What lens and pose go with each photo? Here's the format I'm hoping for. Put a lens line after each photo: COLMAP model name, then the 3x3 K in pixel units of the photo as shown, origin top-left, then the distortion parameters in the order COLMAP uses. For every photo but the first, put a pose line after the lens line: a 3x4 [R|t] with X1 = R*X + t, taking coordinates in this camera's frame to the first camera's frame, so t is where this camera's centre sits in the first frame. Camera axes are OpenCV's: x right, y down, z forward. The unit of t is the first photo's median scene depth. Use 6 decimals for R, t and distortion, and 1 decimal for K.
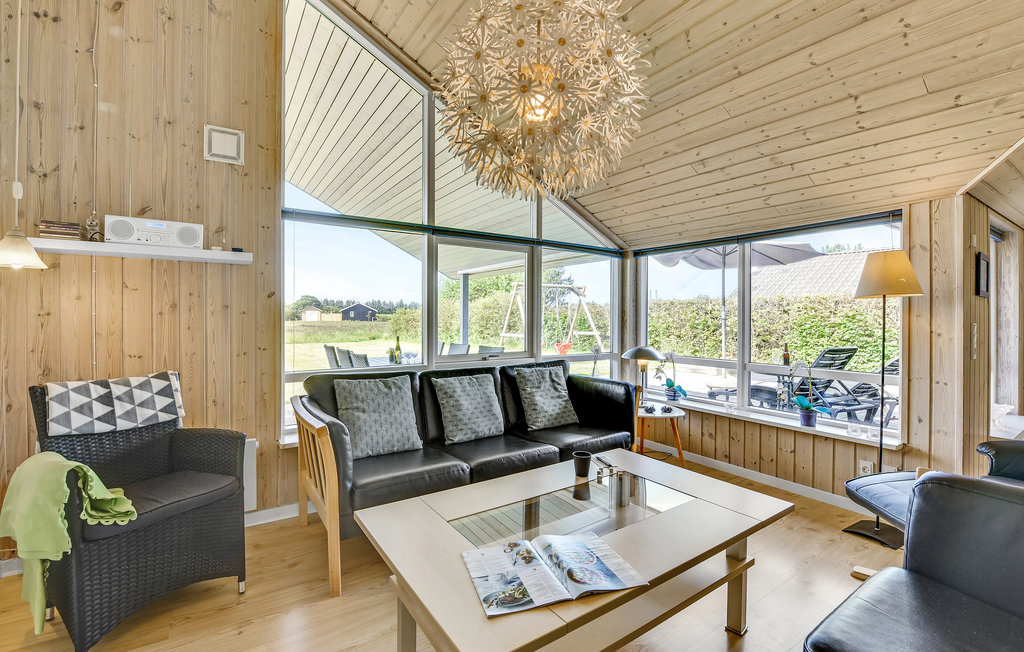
lens RADIAL K [[451.1, 0, 512.0], [0, 451.1, 326.0], [0, 0, 1]] dist [-0.003292, -0.000353]
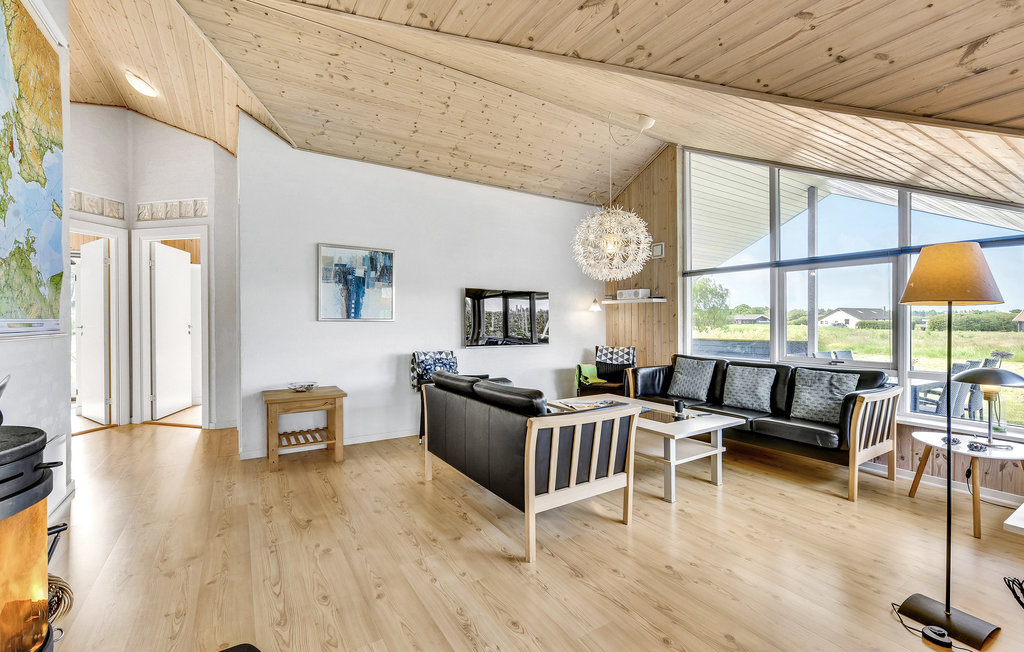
lens RADIAL K [[451.1, 0, 512.0], [0, 451.1, 326.0], [0, 0, 1]] dist [-0.003292, -0.000353]
pose [[-0.008810, 0.007223, -0.999935, 1.974453], [-0.023565, 0.999695, 0.007429, -0.021668], [0.999683, 0.023629, -0.008637, 0.331714]]
